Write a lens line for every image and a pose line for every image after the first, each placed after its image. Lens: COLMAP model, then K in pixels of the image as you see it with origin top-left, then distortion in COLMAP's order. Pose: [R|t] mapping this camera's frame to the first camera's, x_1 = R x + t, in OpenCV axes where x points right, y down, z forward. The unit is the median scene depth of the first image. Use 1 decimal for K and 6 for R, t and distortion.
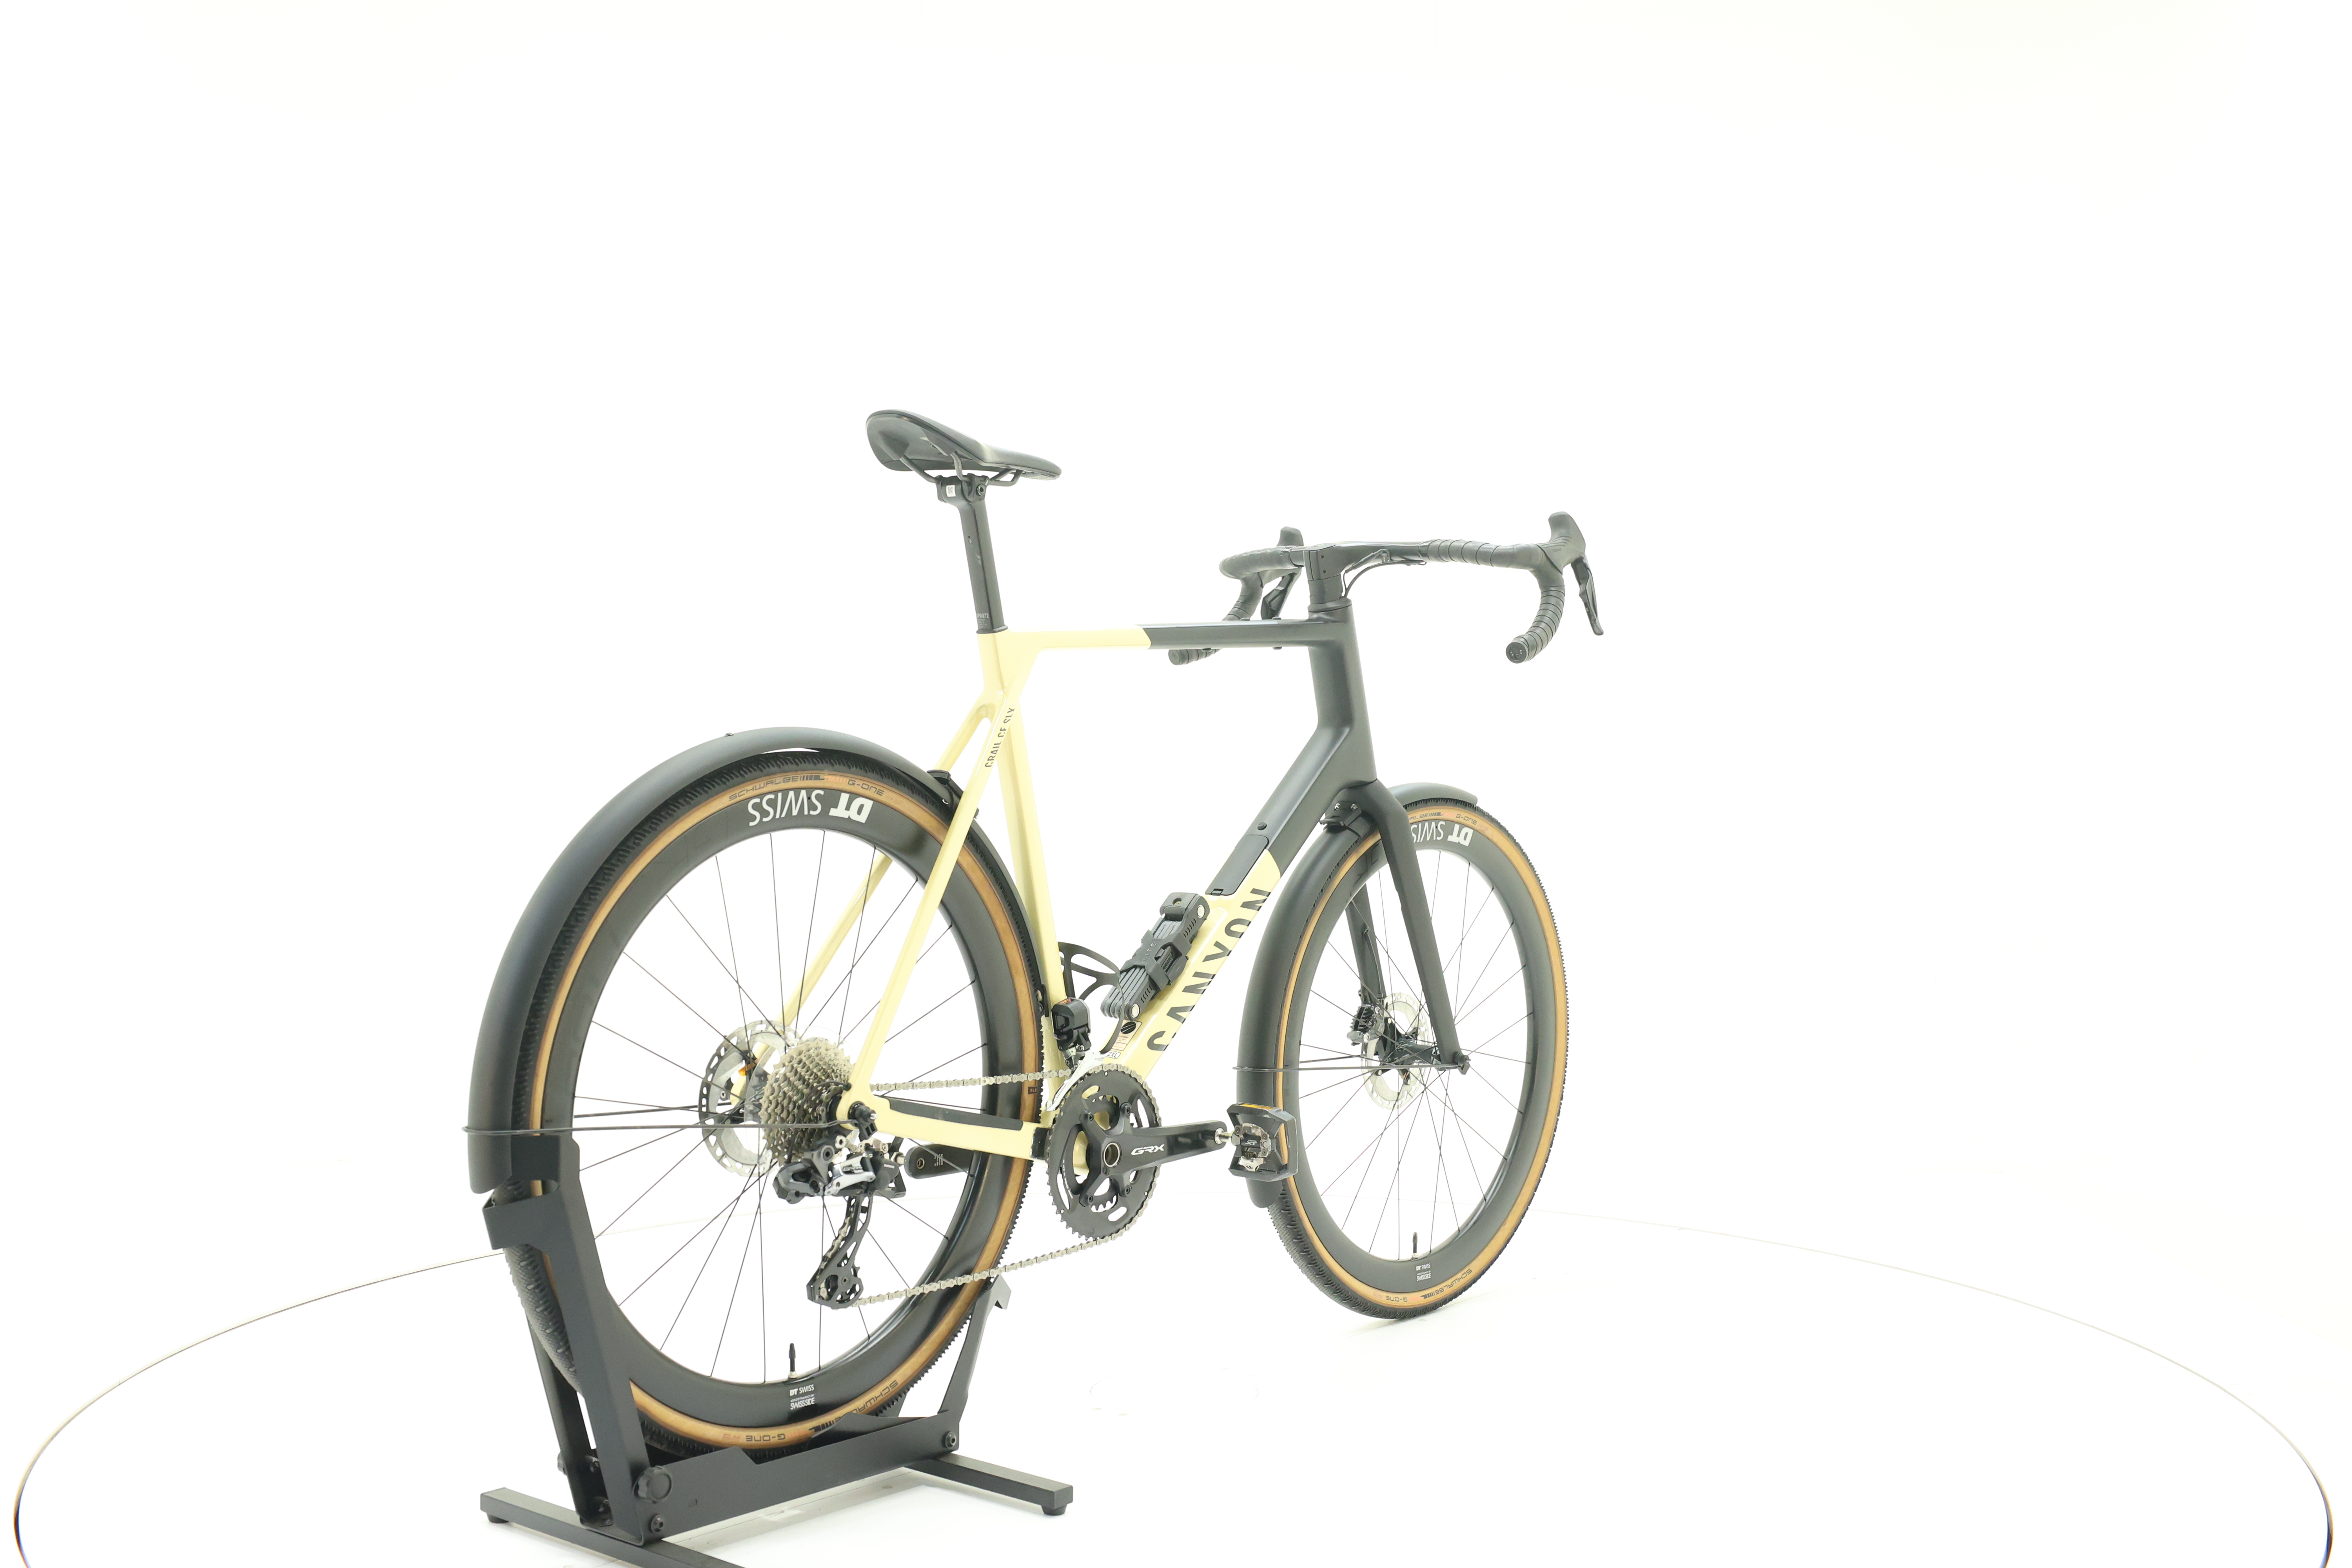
lens RADIAL K [[2501.6, 0, 1170.9], [0, 2501.6, 777.4], [0, 0, 1]] dist [-0.010585, -0.002401]
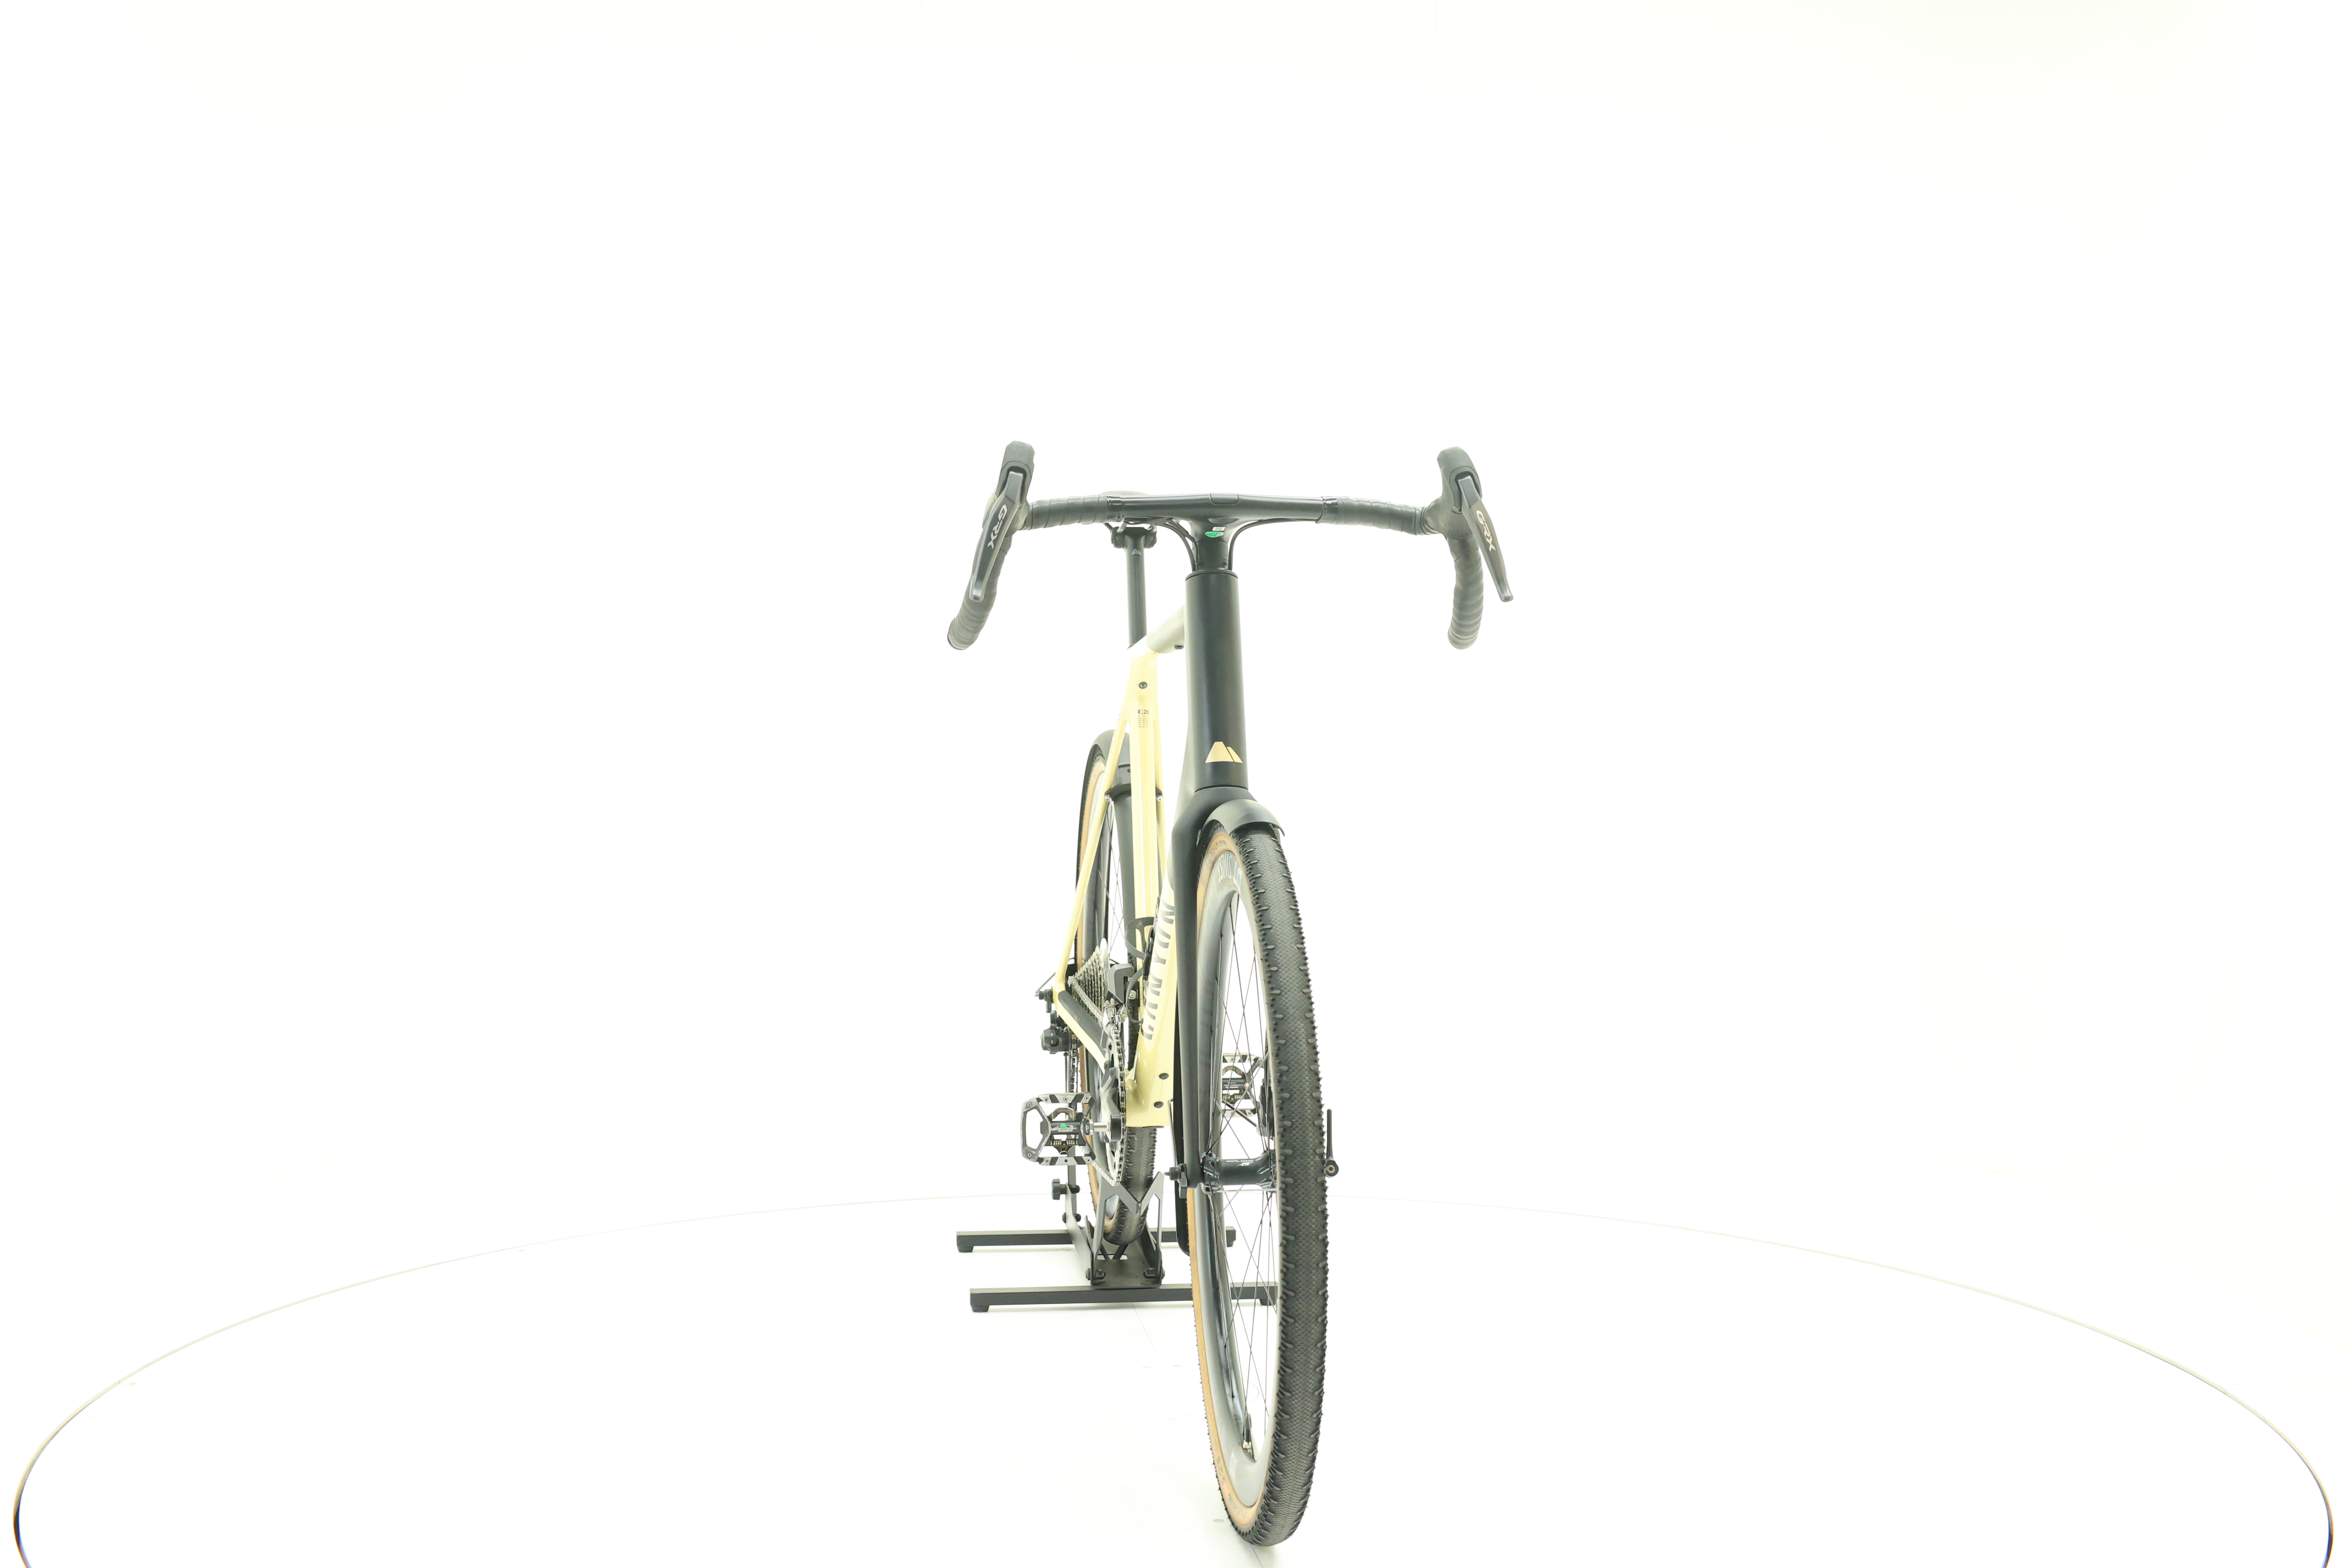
lens RADIAL K [[2501.6, 0, 1170.9], [0, 2501.6, 777.4], [0, 0, 1]] dist [-0.010585, -0.002401]
pose [[-0.673889, 0.006491, -0.738804, 0.803674], [-0.020653, 0.999405, 0.027619, -0.029720], [0.738544, 0.033870, -0.673354, 1.807268]]
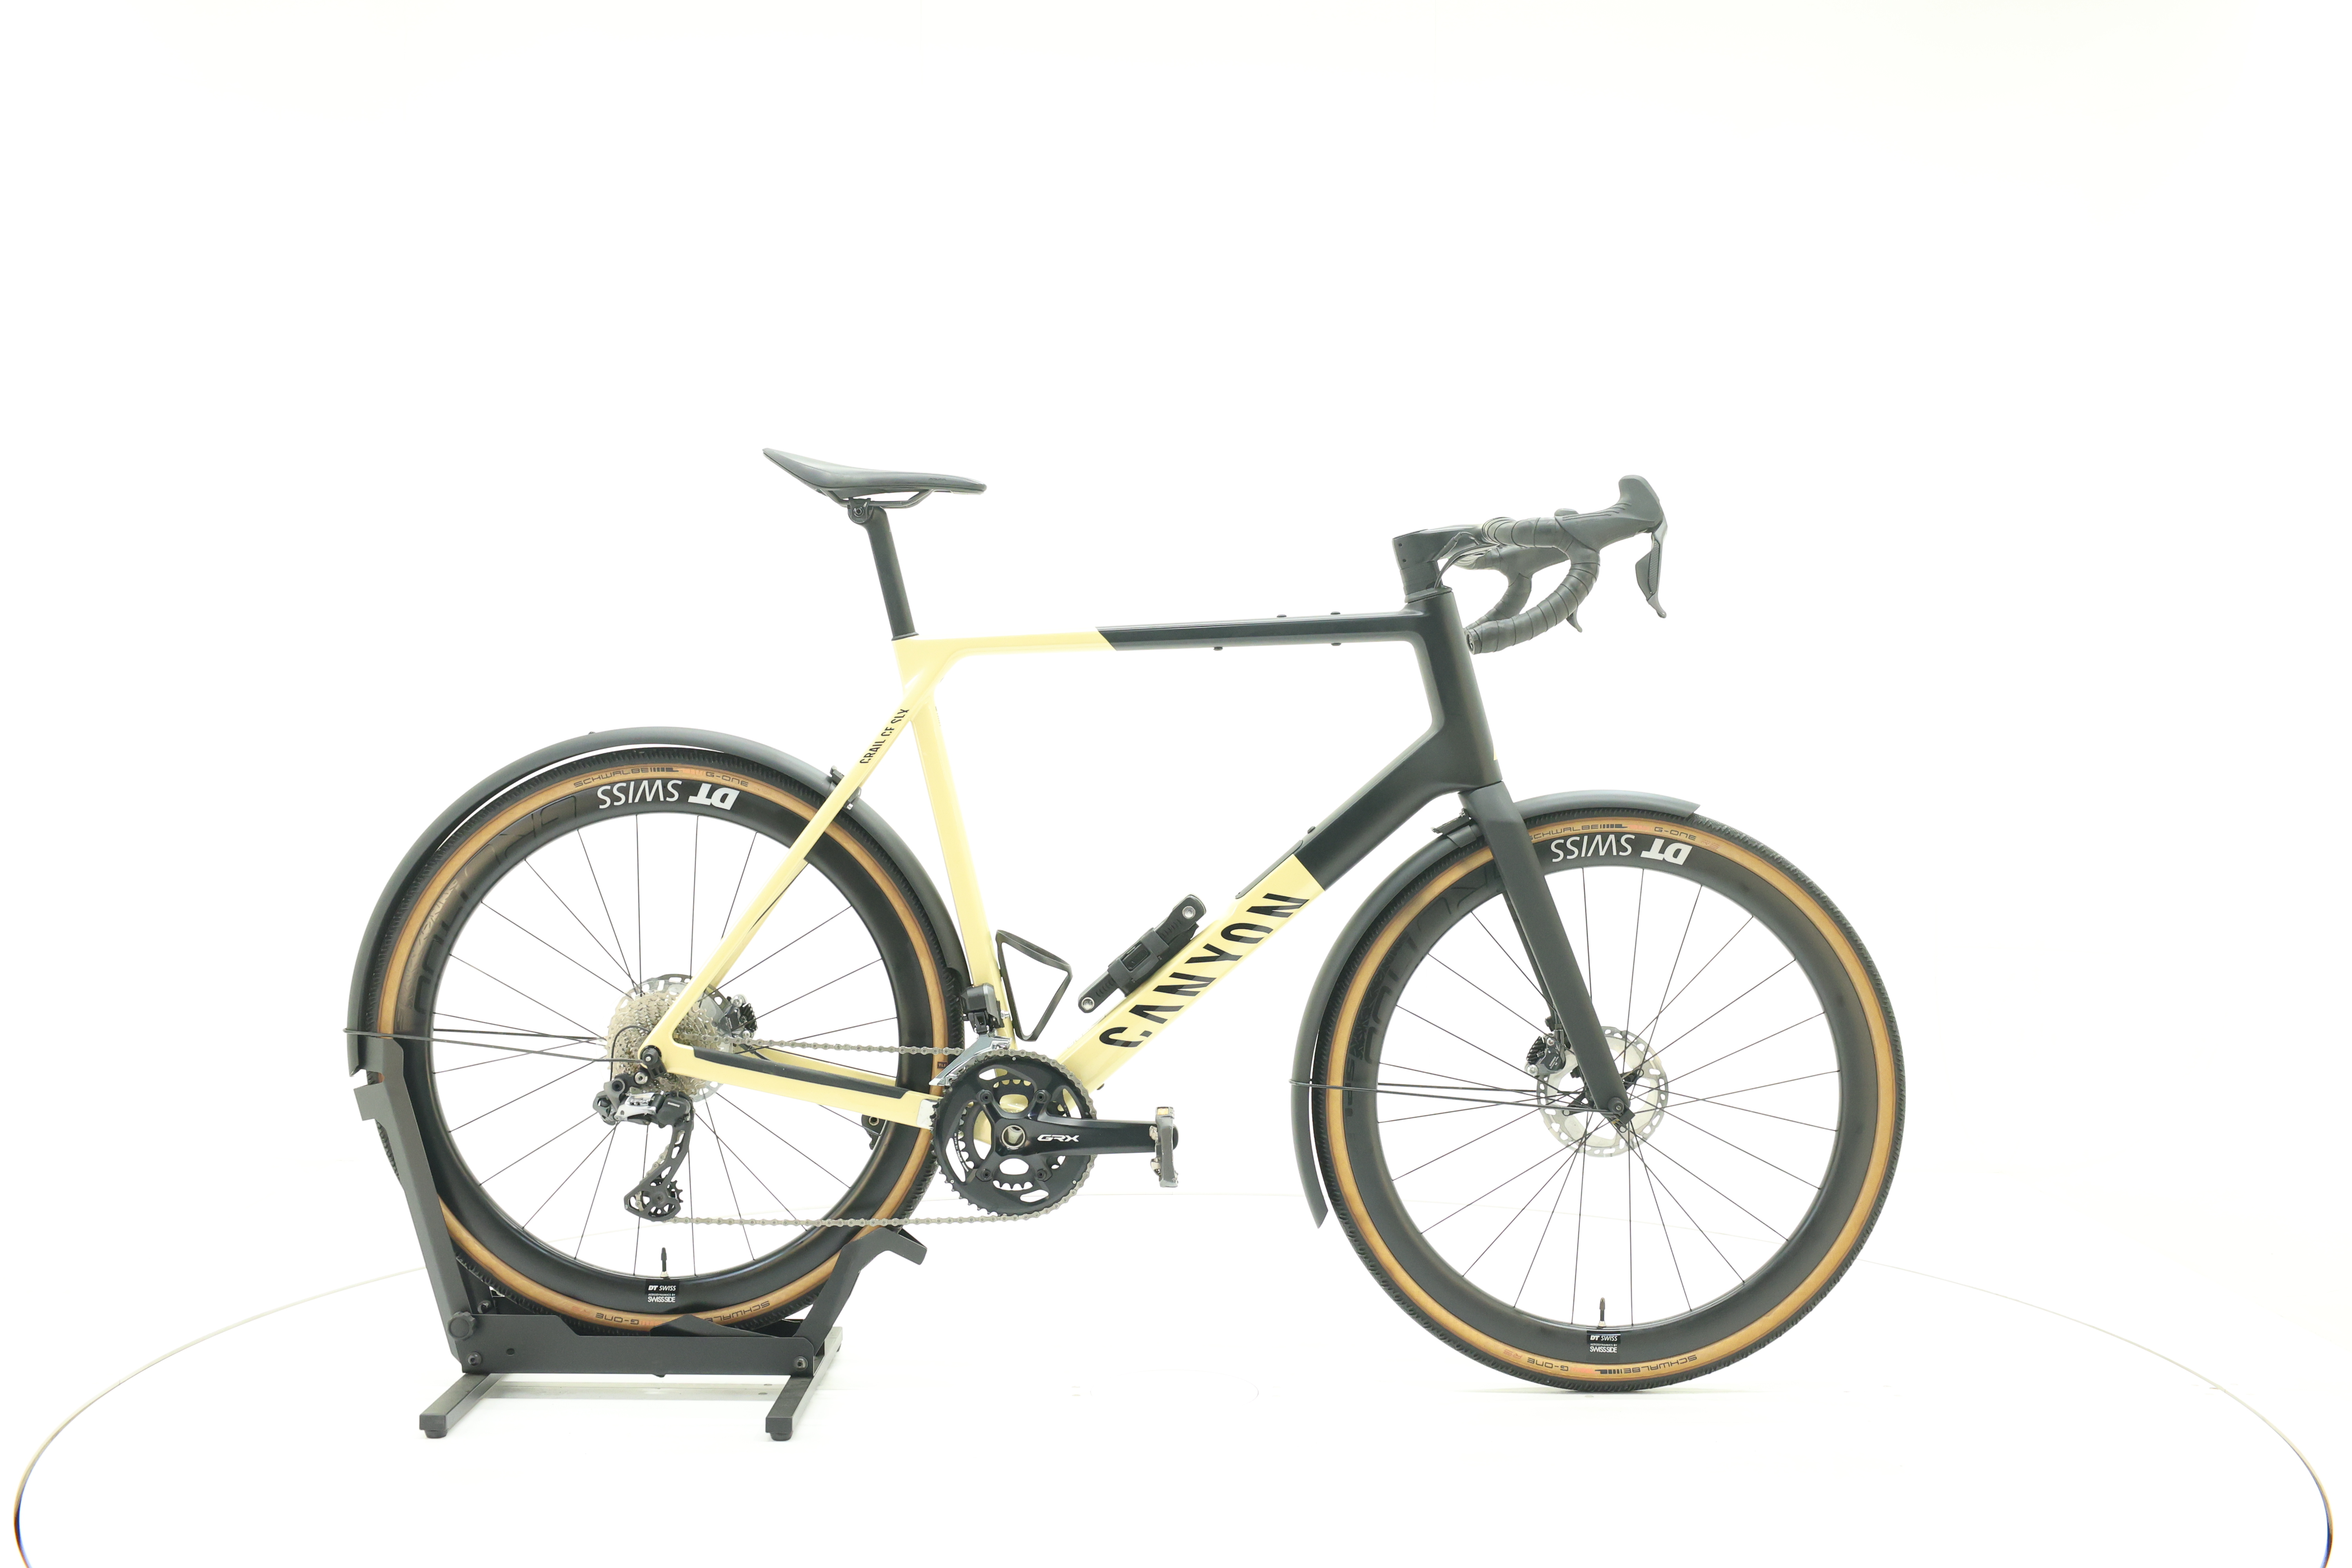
lens RADIAL K [[2501.6, 0, 1170.9], [0, 2501.6, 777.4], [0, 0, 1]] dist [-0.010585, -0.002401]
pose [[0.647373, 0.012416, -0.762072, 0.824939], [-0.015697, 0.999872, 0.002956, -0.003112], [0.762012, 0.010049, 0.647485, 0.379177]]
